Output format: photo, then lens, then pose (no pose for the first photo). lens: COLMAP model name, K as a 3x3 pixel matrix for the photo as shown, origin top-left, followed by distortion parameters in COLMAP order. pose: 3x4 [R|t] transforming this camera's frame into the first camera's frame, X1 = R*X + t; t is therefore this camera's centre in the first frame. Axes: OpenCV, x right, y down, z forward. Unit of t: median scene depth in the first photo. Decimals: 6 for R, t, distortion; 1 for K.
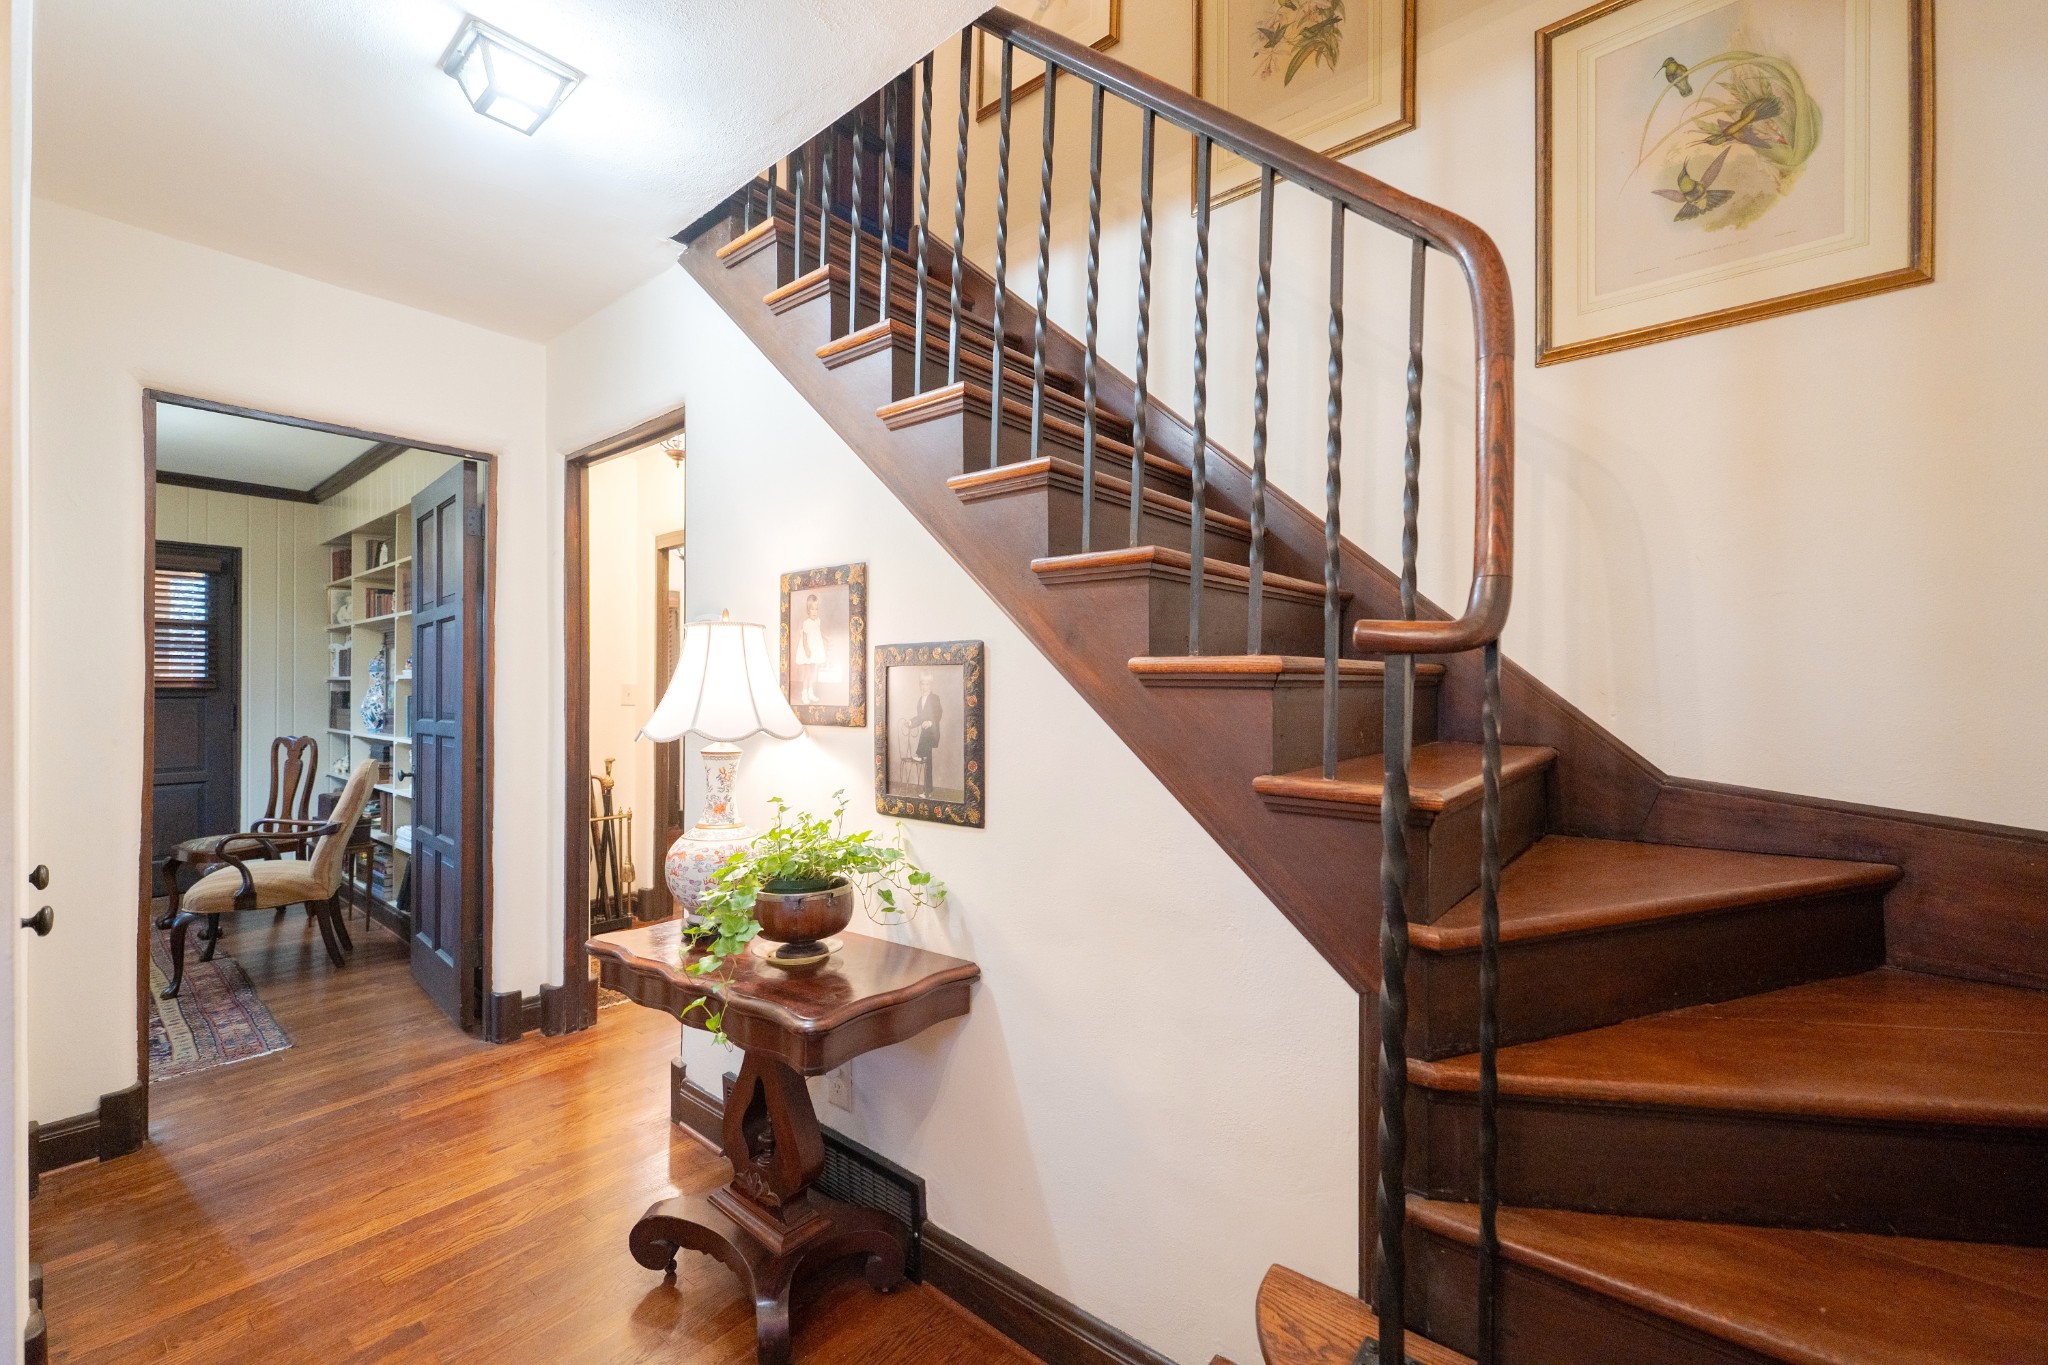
lens RADIAL K [[815.0, 0, 1032.7], [0, 815.0, 689.6], [0, 0, 1]] dist [0.003513, 0.000083]
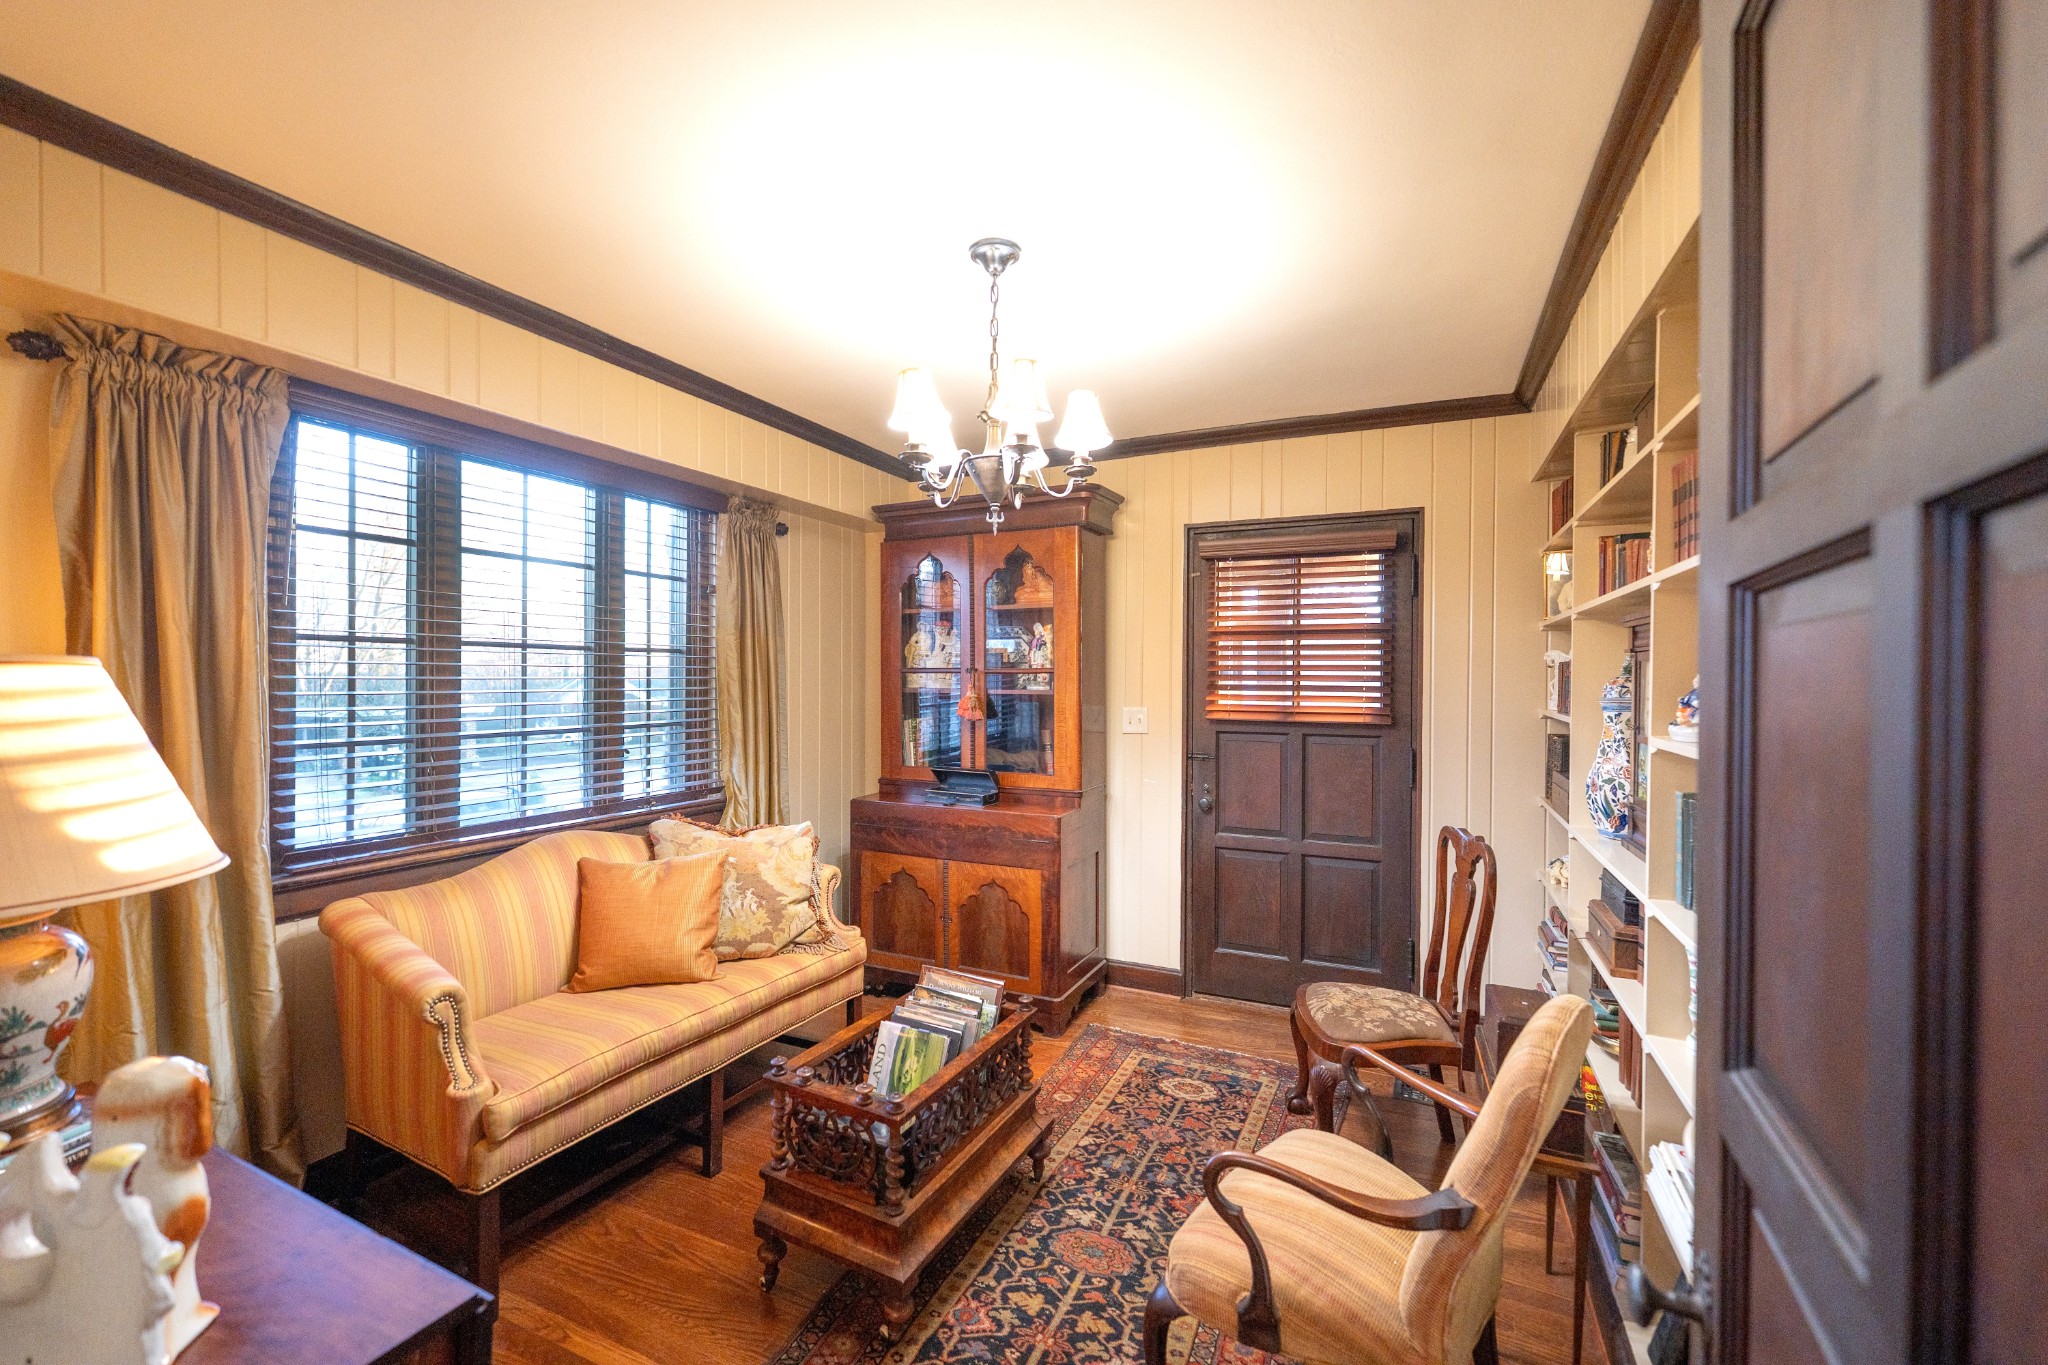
lens RADIAL K [[815.0, 0, 1029.9], [0, 815.0, 687.0], [0, 0, 1]] dist [0.003513, 0.000083]
pose [[0.238189, 0.010883, -0.971158, -0.429683], [-0.003658, 0.999940, 0.010308, -0.038442], [0.971212, 0.001097, 0.238215, 0.562290]]
